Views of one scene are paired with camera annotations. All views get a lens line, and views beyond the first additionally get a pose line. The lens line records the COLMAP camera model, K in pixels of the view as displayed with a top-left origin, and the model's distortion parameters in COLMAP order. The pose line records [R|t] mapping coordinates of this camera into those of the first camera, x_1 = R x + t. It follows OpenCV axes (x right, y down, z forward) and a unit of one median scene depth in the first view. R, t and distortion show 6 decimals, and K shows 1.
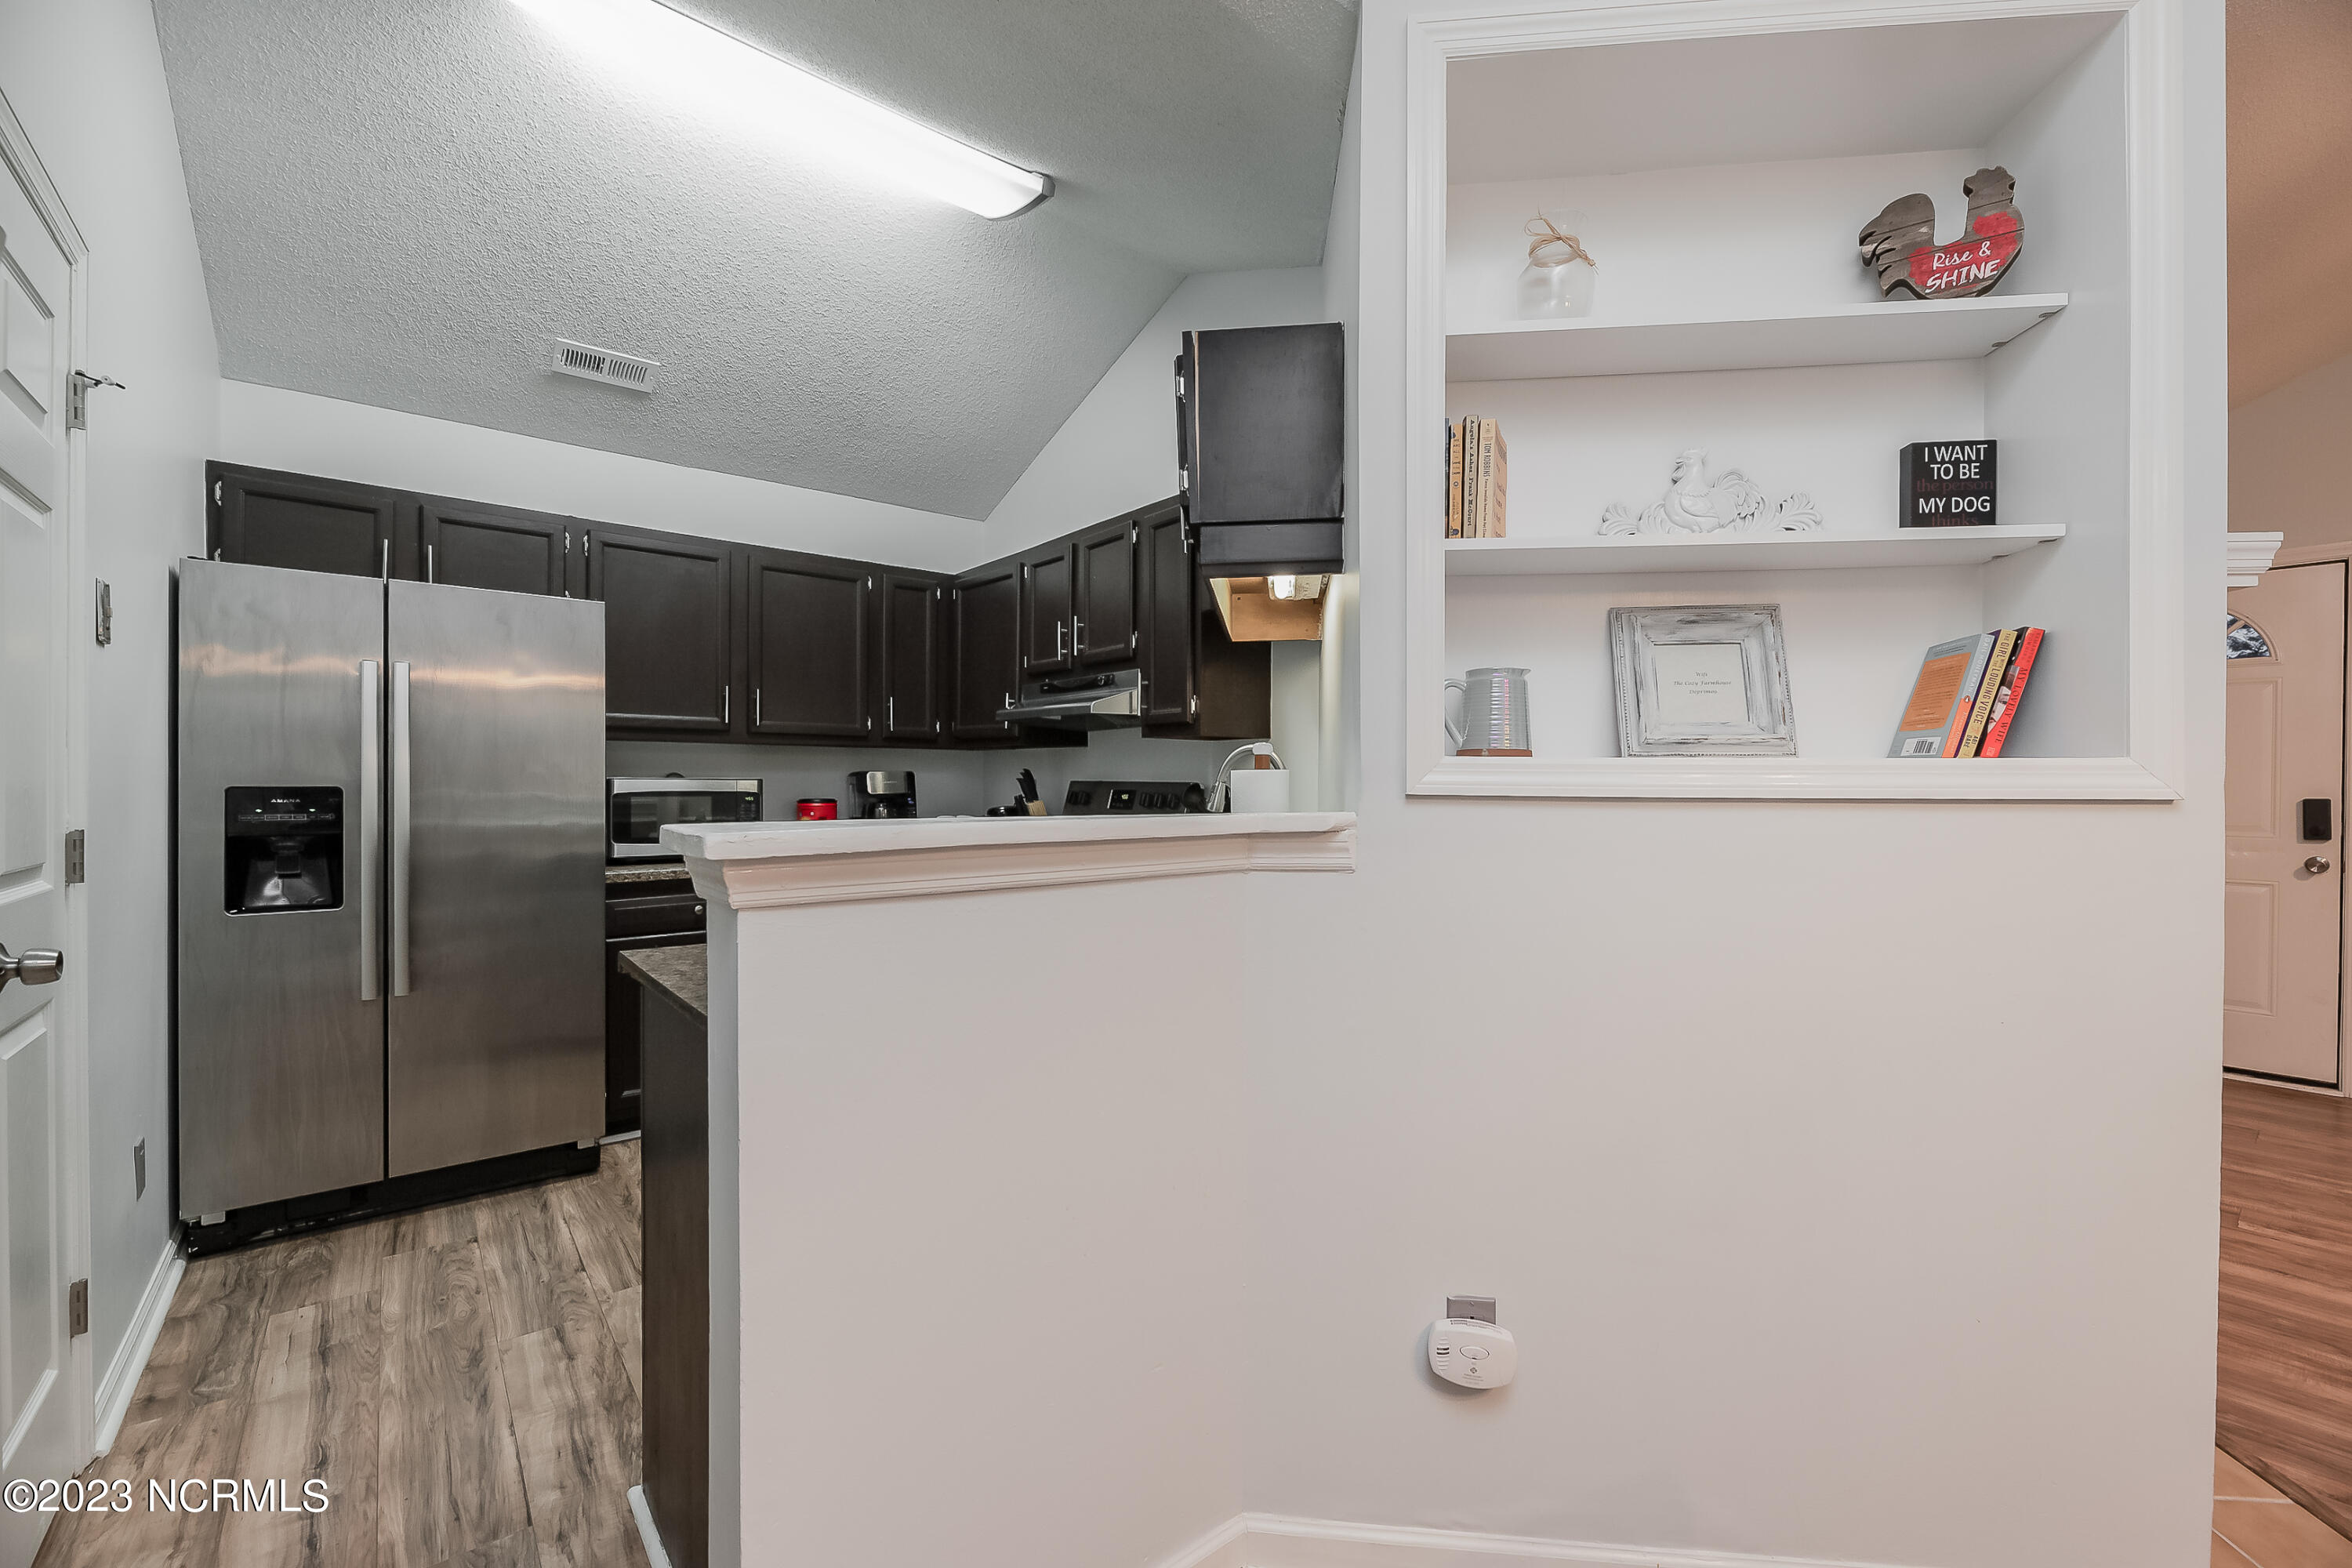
lens RADIAL K [[972.1, 0, 1189.6], [0, 972.1, 787.9], [0, 0, 1]] dist [0.000627, -0.003260]
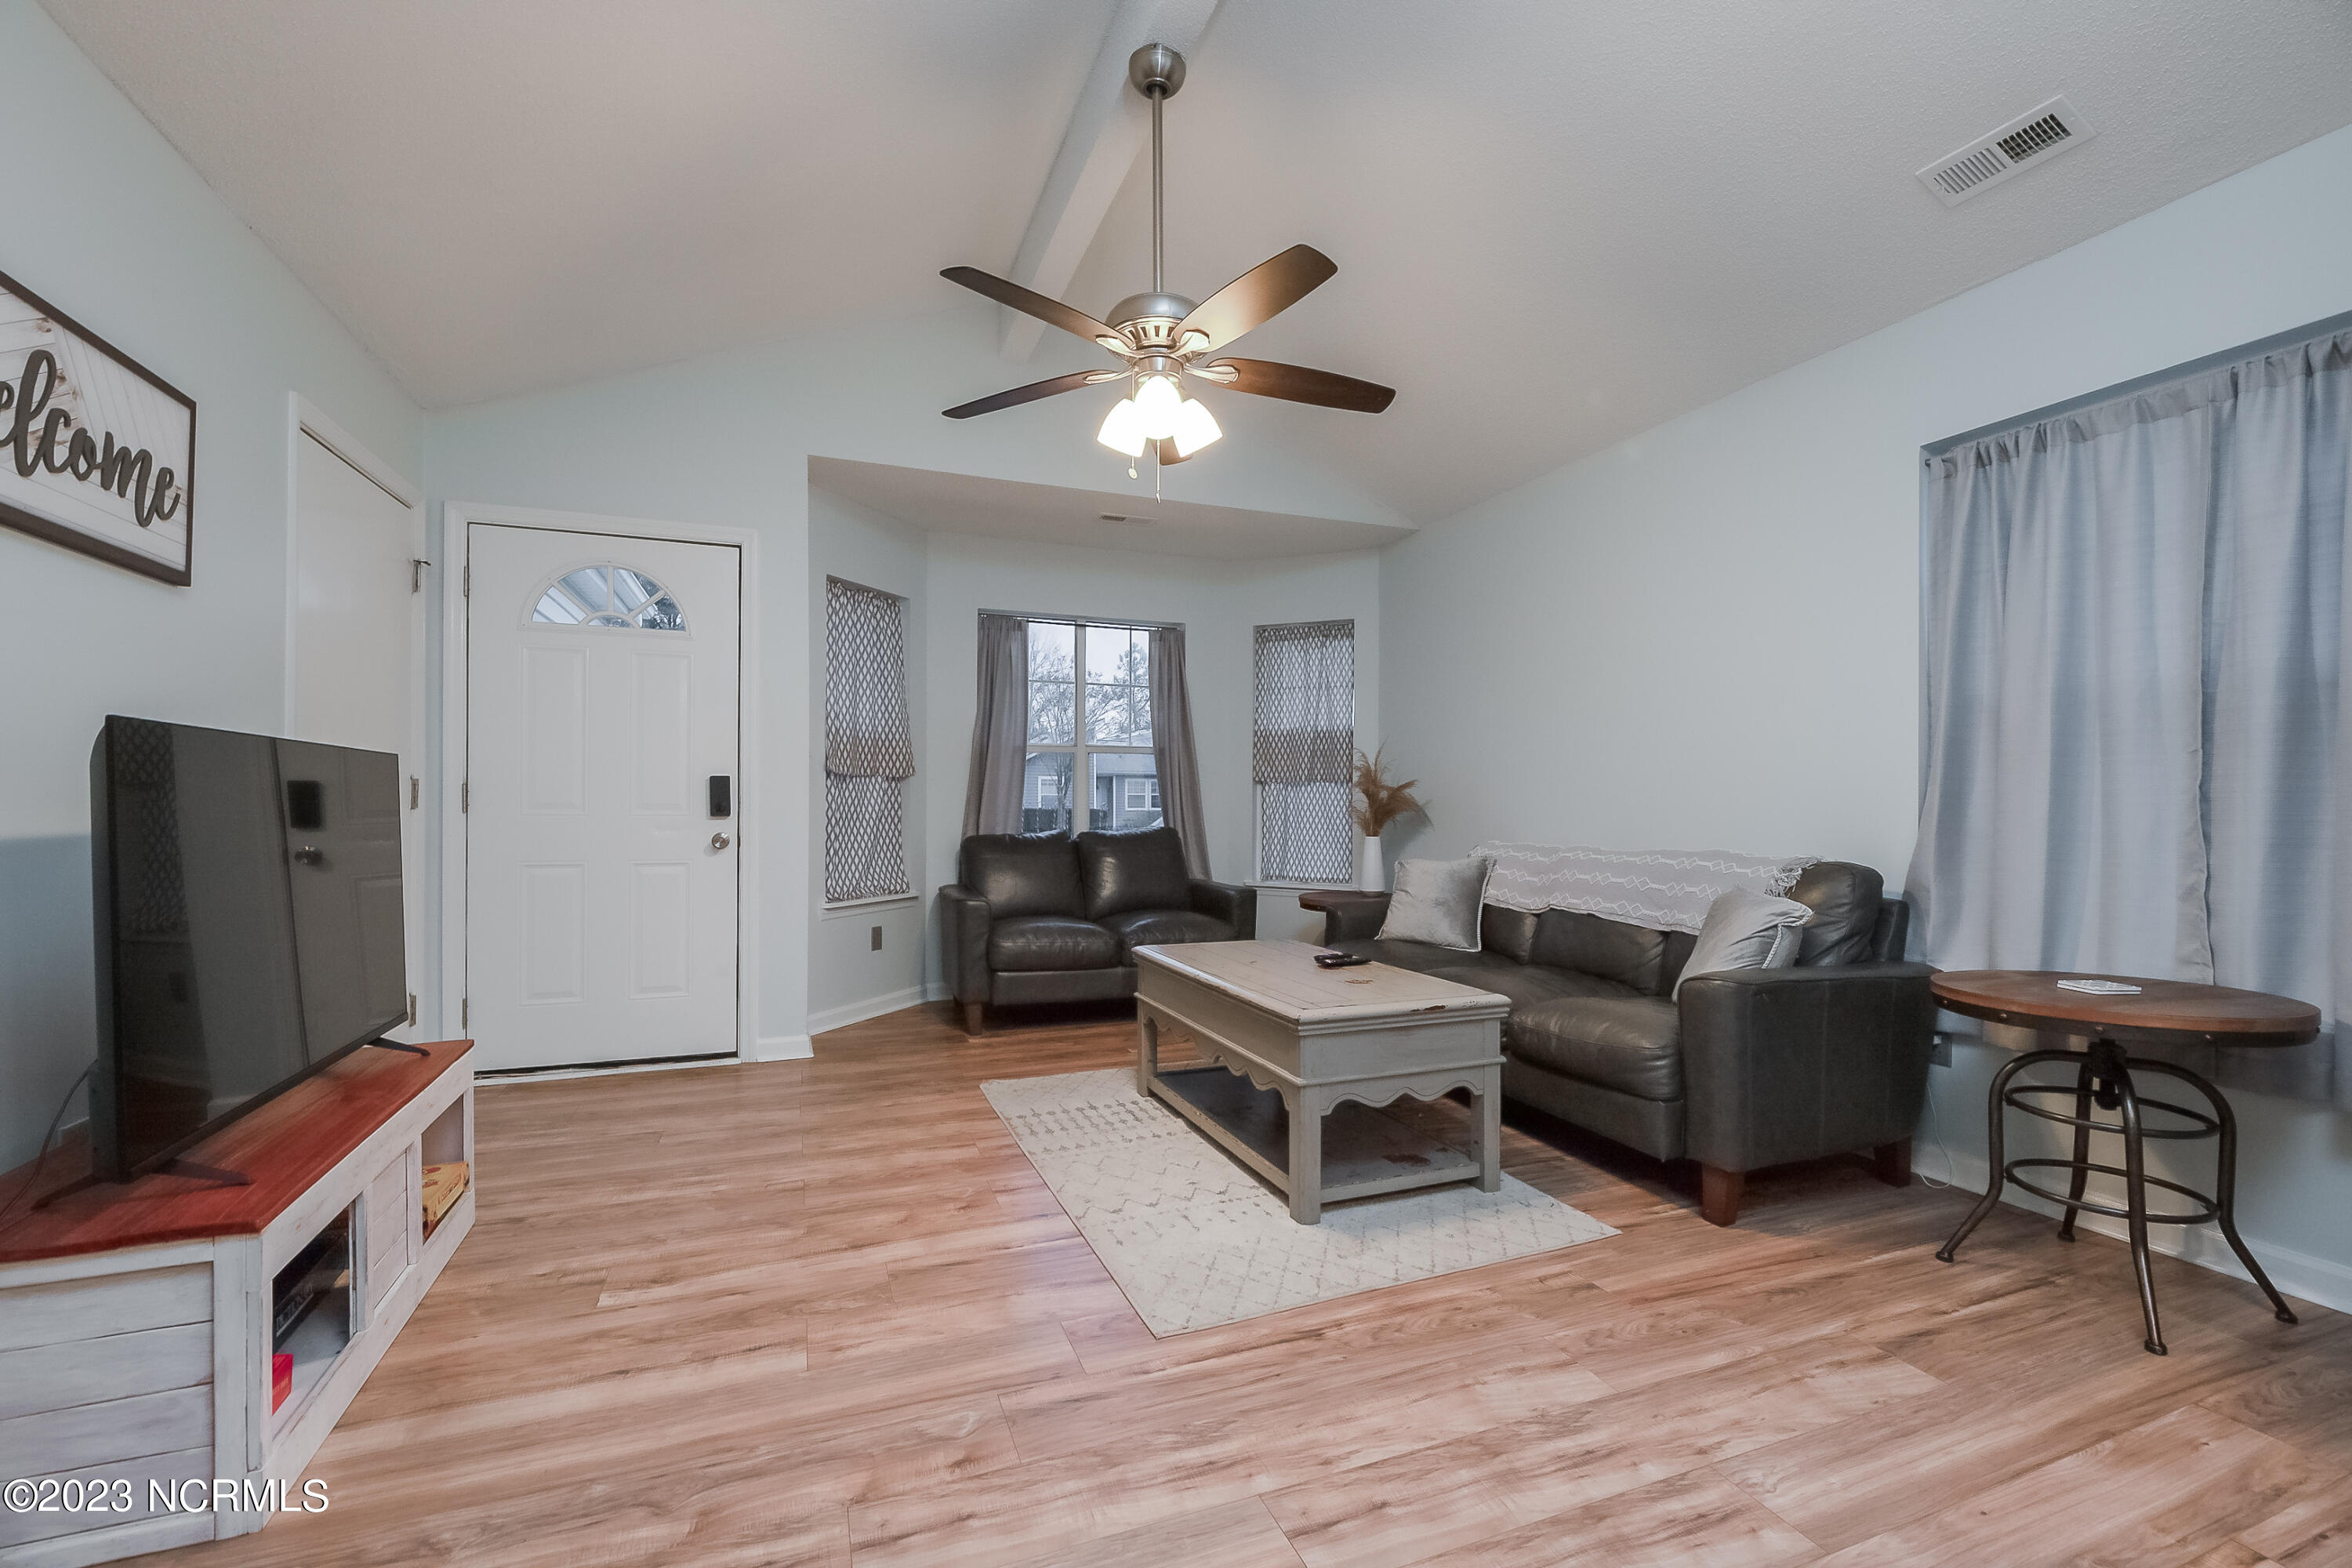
lens RADIAL K [[972.1, 0, 1164.8], [0, 972.1, 804.8], [0, 0, 1]] dist [0.000627, -0.003260]
pose [[0.325190, -0.003691, 0.945642, 0.832285], [0.003320, 0.999991, 0.002761, 0.096094], [-0.945643, 0.002242, 0.325199, 0.536333]]
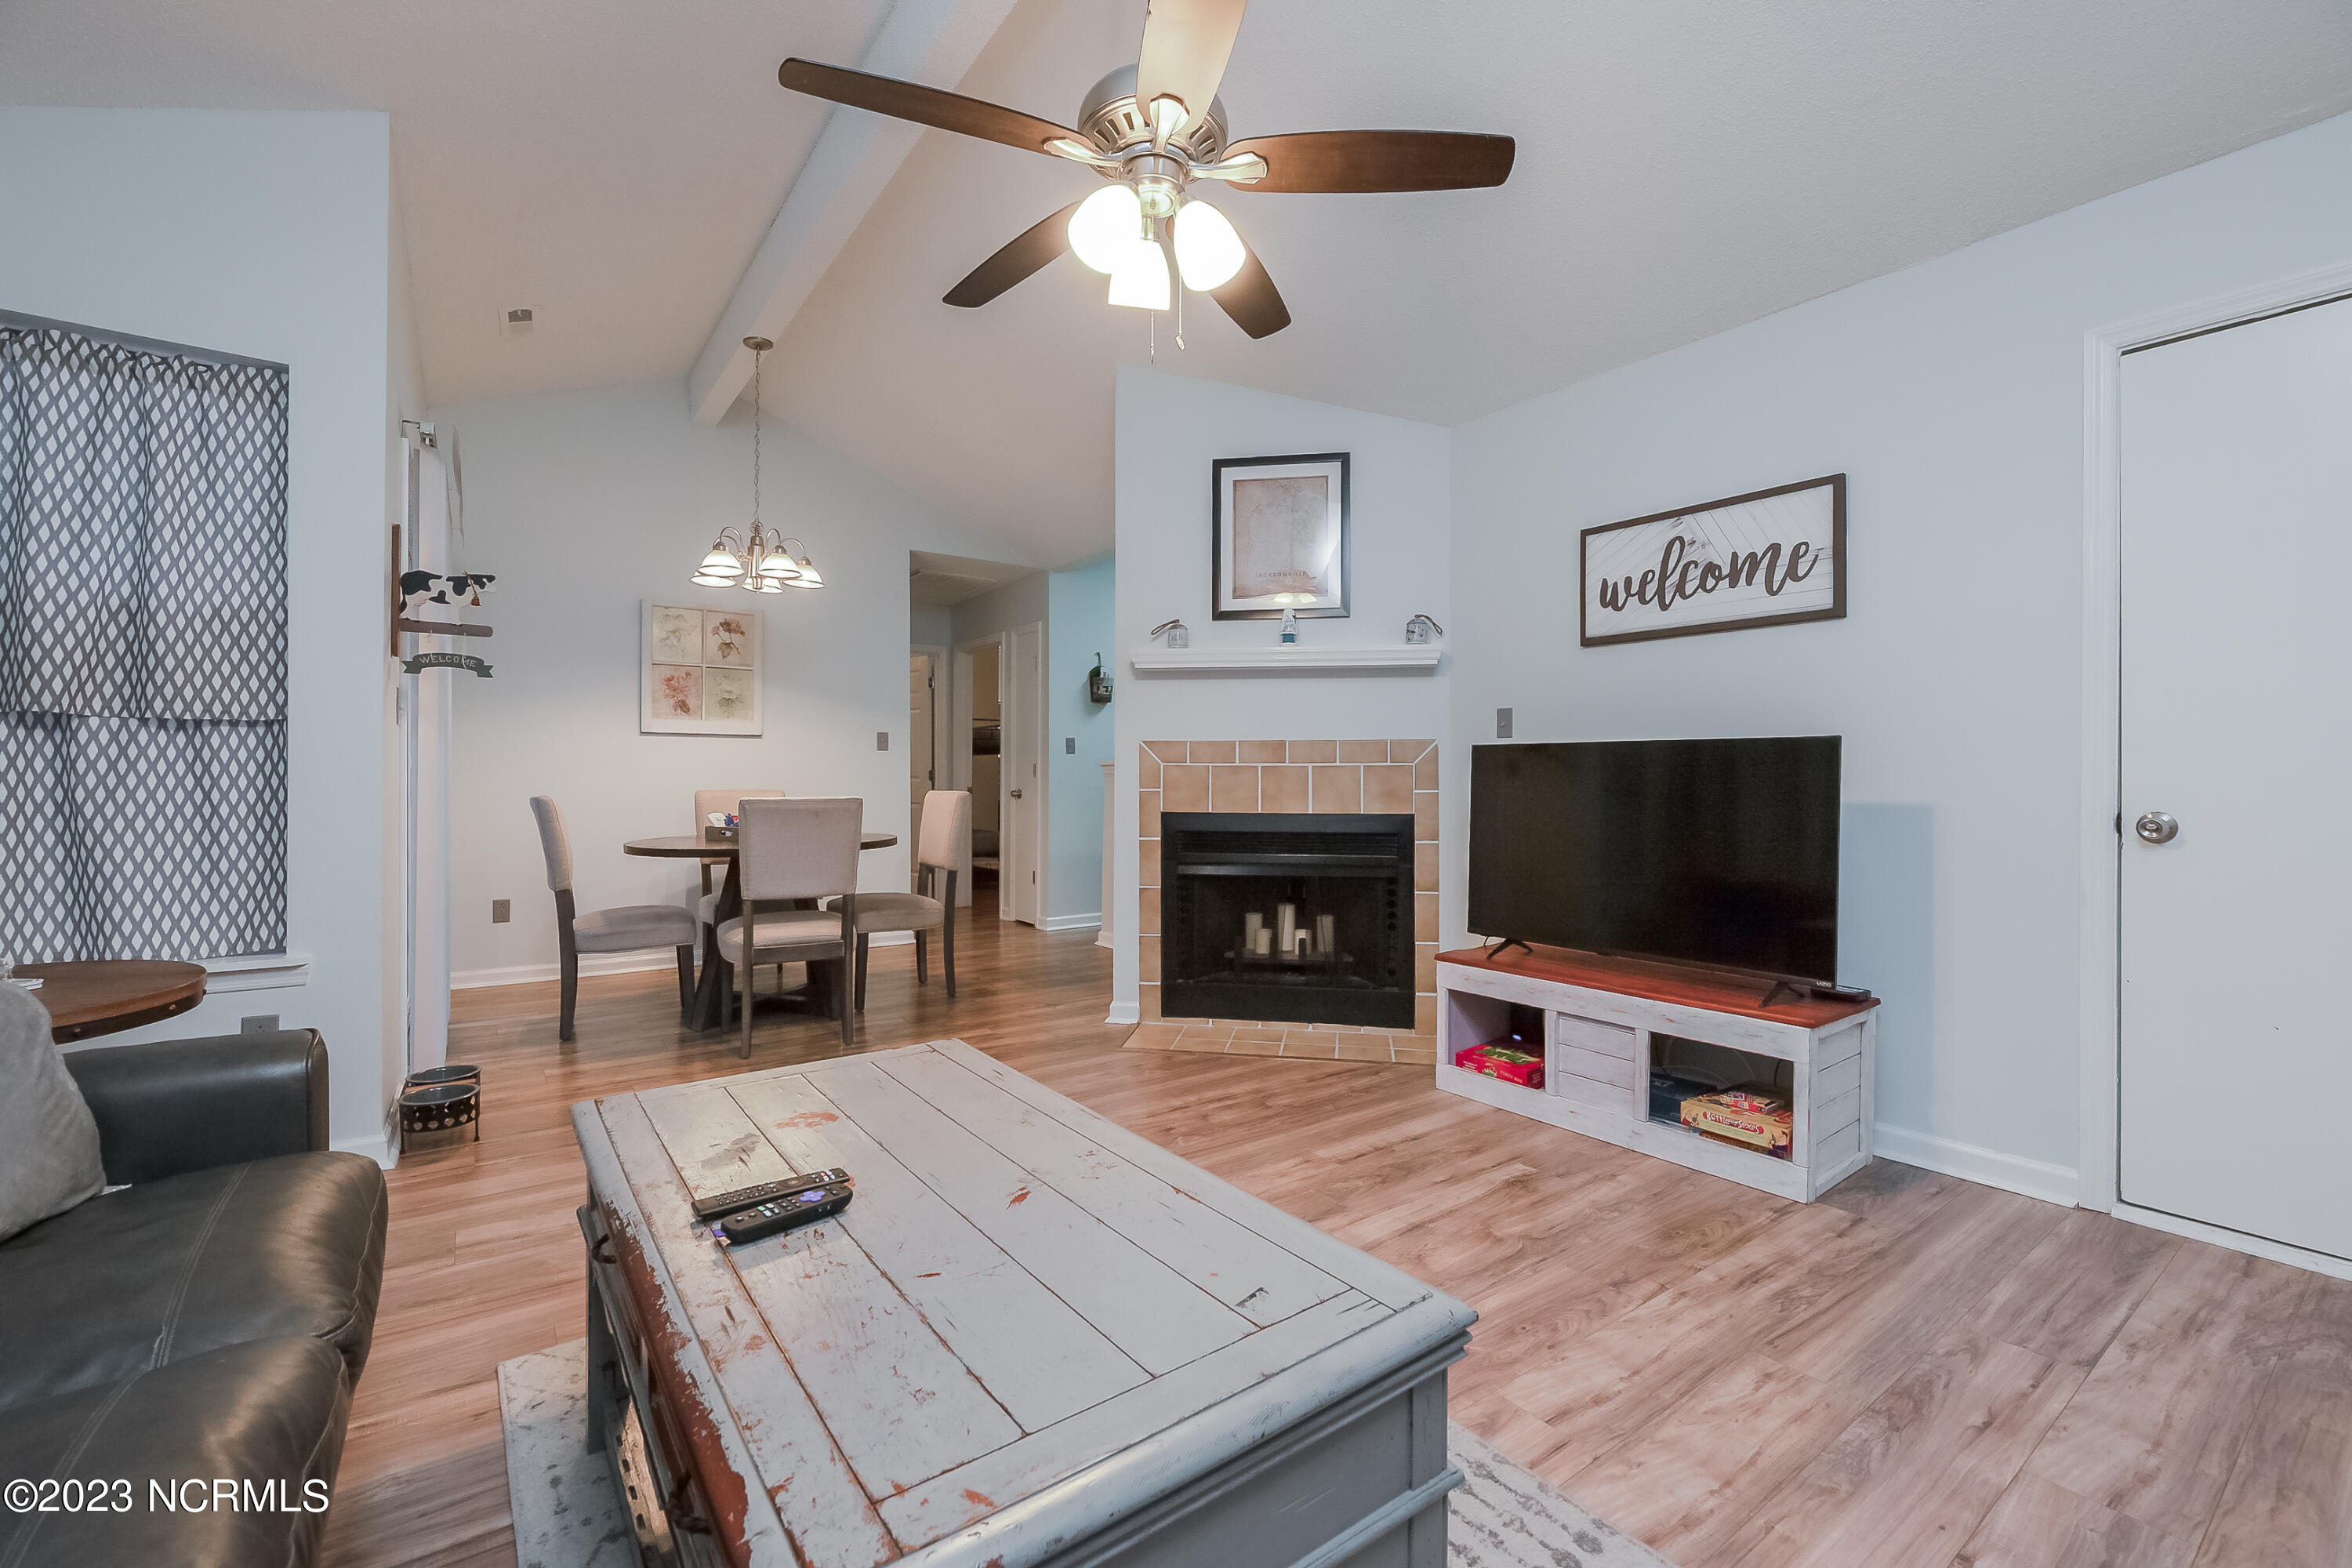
lens RADIAL K [[972.1, 0, 1187.2], [0, 972.1, 780.5], [0, 0, 1]] dist [0.000627, -0.003260]
pose [[-0.059223, -0.002756, -0.998241, 3.458480], [-0.010179, 0.999946, -0.002157, 0.105684], [0.998193, 0.010033, -0.059248, 1.170971]]
